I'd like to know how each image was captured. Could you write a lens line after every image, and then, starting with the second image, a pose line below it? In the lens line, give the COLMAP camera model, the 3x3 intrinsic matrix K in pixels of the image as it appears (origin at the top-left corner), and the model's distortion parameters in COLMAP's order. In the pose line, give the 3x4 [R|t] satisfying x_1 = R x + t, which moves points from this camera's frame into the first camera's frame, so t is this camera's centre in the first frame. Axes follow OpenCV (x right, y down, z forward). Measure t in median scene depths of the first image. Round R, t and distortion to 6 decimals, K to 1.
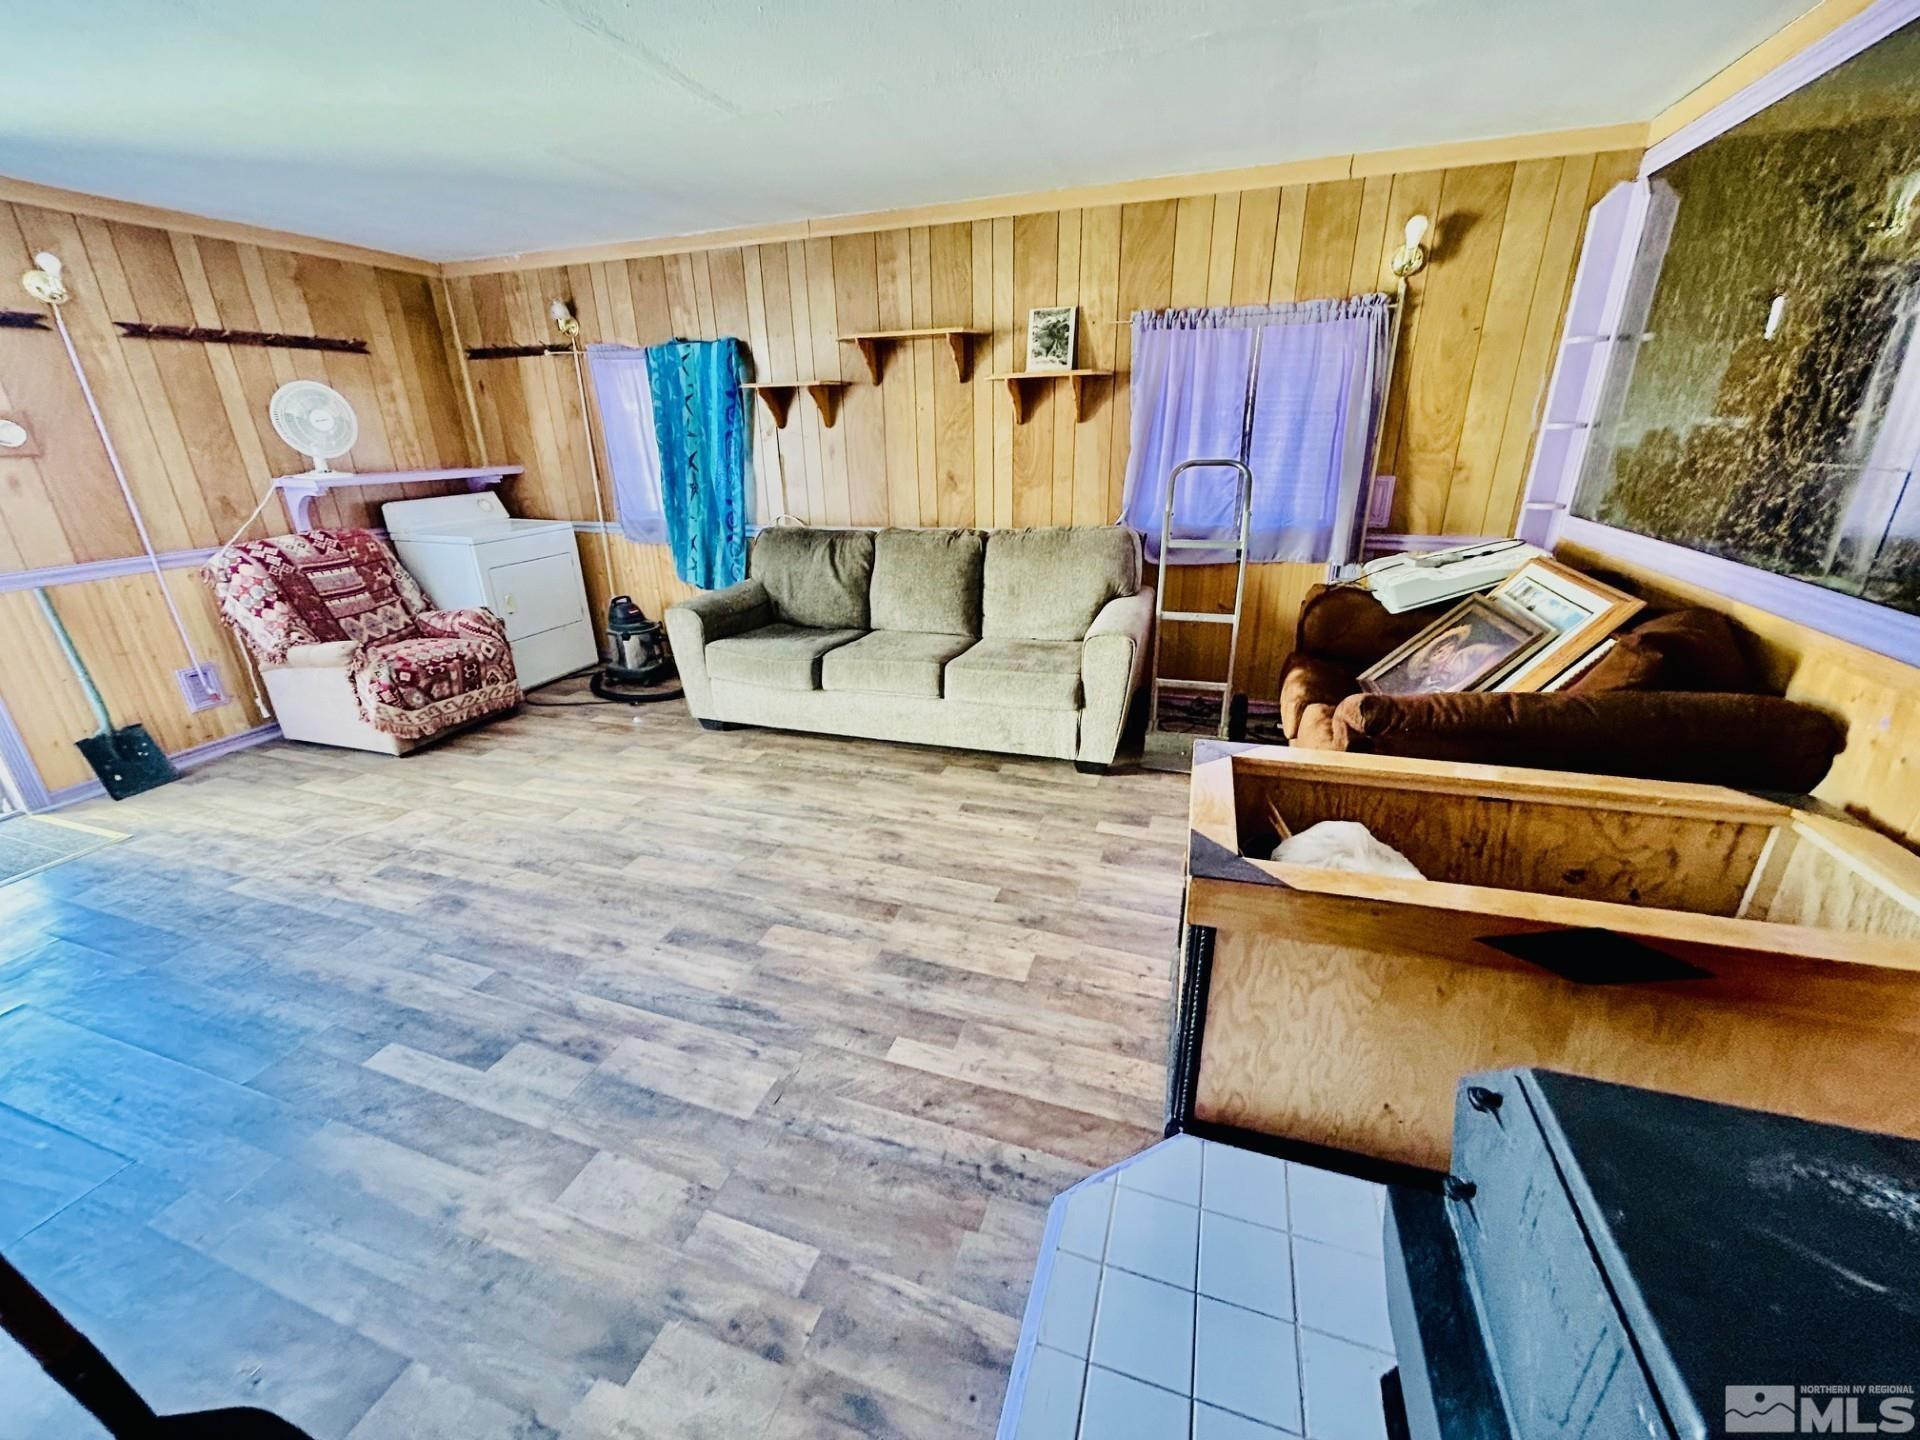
lens RADIAL K [[759.0, 0, 960.0], [0, 759.0, 720.0], [0, 0, 1]] dist [0.000770, 0.000469]
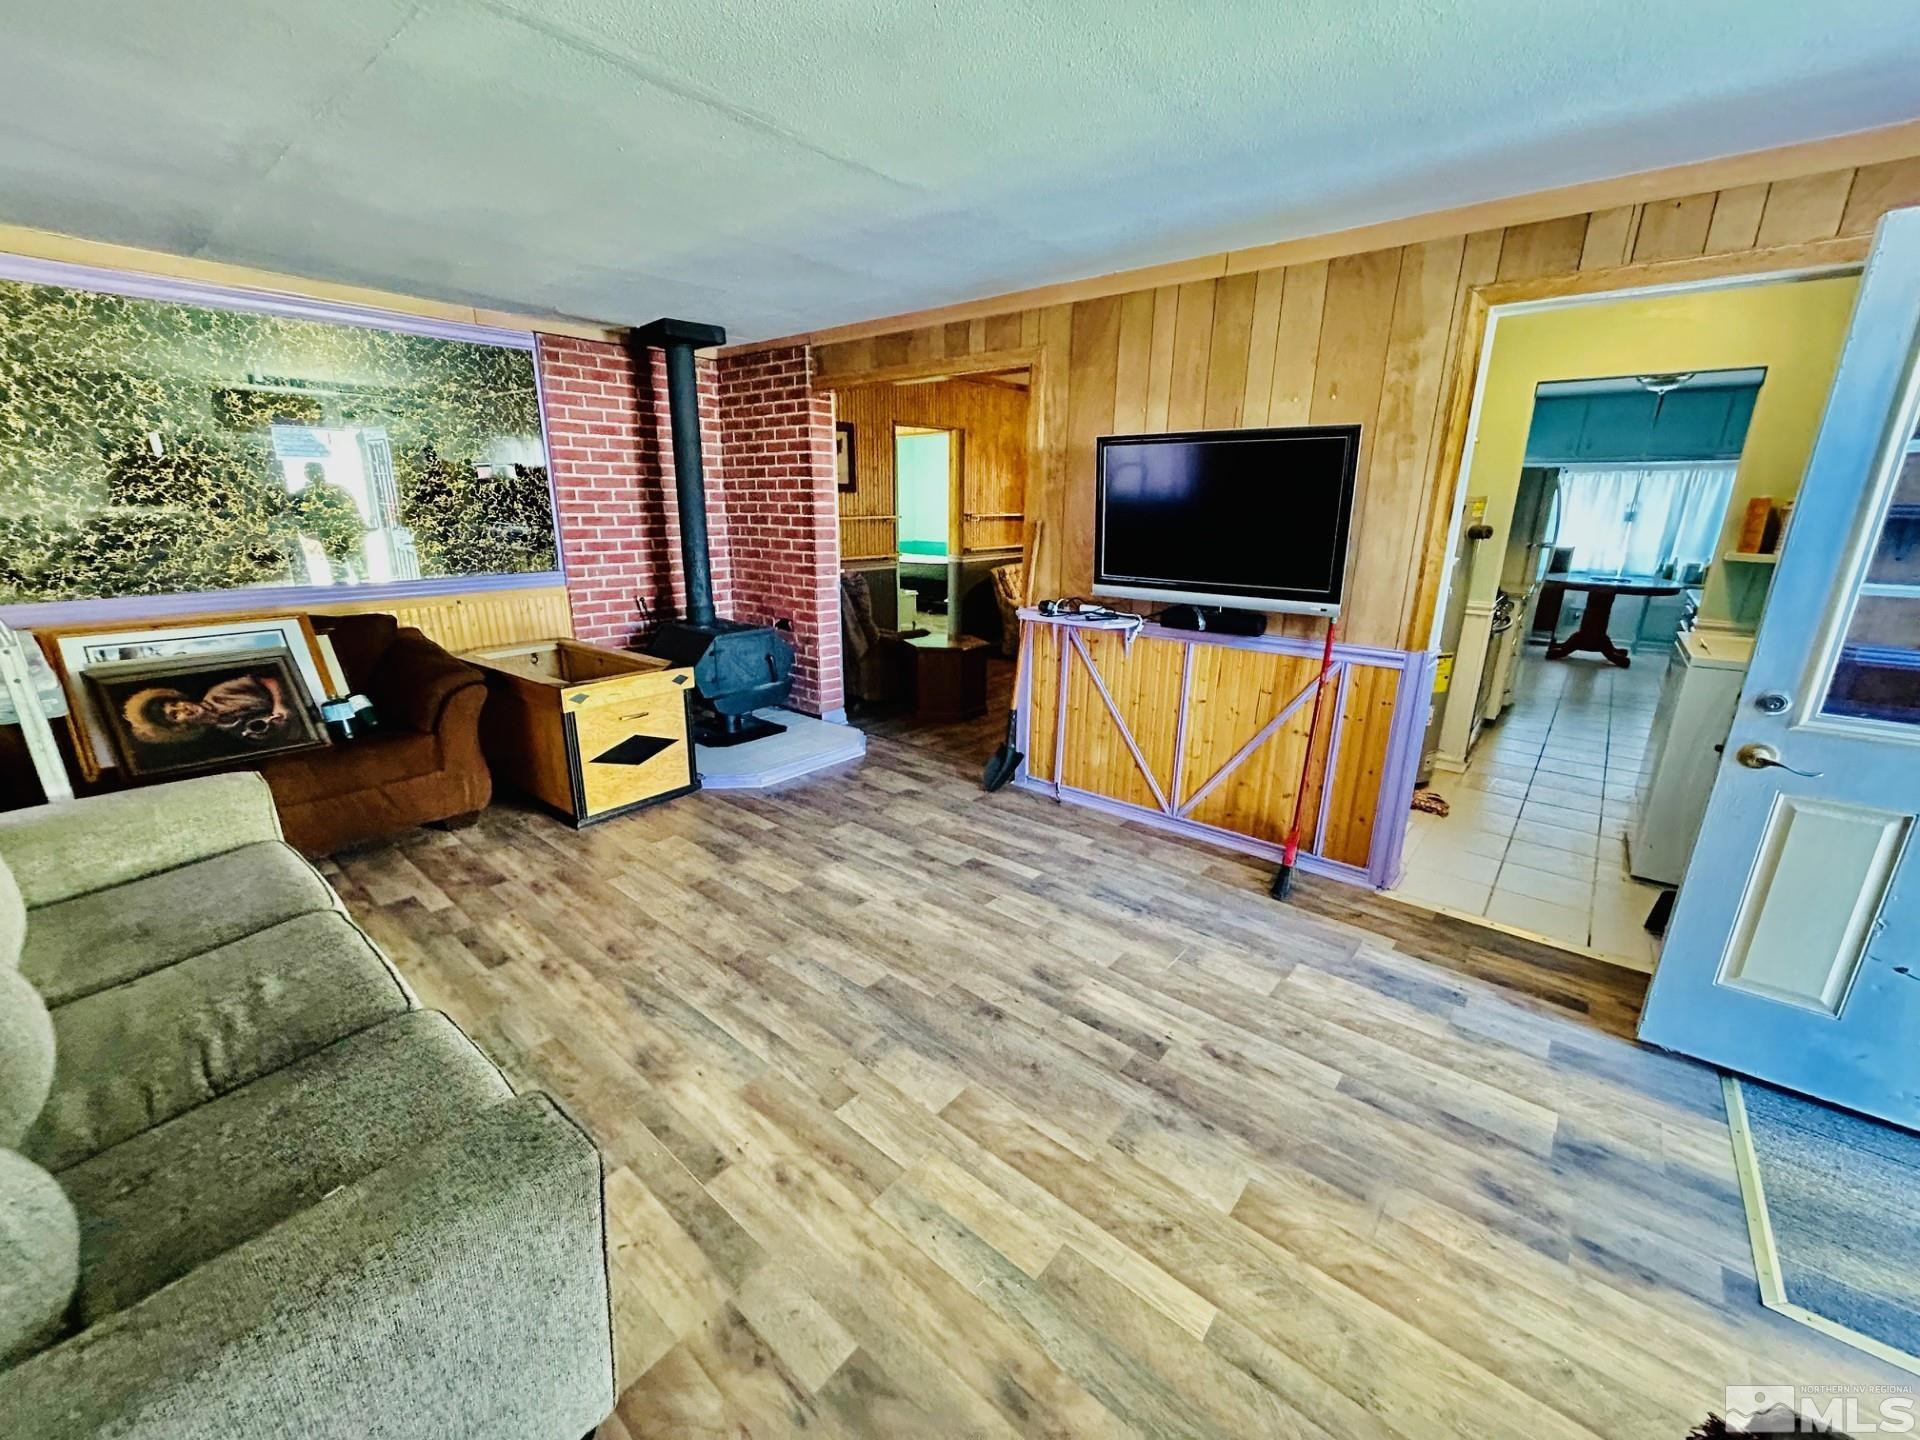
lens RADIAL K [[759.0, 0, 960.0], [0, 759.0, 720.0], [0, 0, 1]] dist [0.000770, 0.000469]
pose [[-0.931221, -0.094822, 0.351903, -0.944789], [0.139276, 0.799688, 0.584038, -0.660902], [-0.336792, 0.592880, -0.731480, 1.681347]]
